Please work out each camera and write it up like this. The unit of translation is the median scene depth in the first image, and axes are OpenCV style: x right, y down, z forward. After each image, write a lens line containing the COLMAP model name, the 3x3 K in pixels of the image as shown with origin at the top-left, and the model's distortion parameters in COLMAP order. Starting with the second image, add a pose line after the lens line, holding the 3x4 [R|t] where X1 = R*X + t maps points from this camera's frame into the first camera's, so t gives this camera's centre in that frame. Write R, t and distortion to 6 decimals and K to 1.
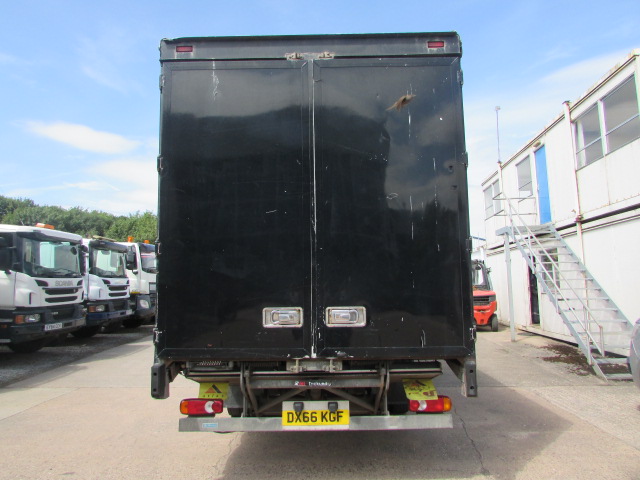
lens RADIAL K [[447.0, 0, 320.0], [0, 447.0, 240.0], [0, 0, 1]] dist [-0.007339, -0.002723]
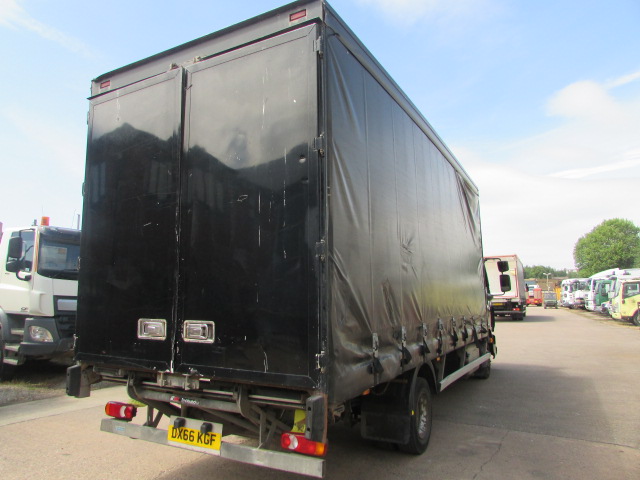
lens RADIAL K [[462.8, 0, 320.0], [0, 462.8, 240.0], [0, 0, 1]] dist [-0.004772, 0.001292]
pose [[0.871969, -0.048752, -0.487128, 0.743005], [0.034582, 0.998677, -0.038046, 0.025773], [0.488339, 0.016329, 0.872501, 0.271467]]
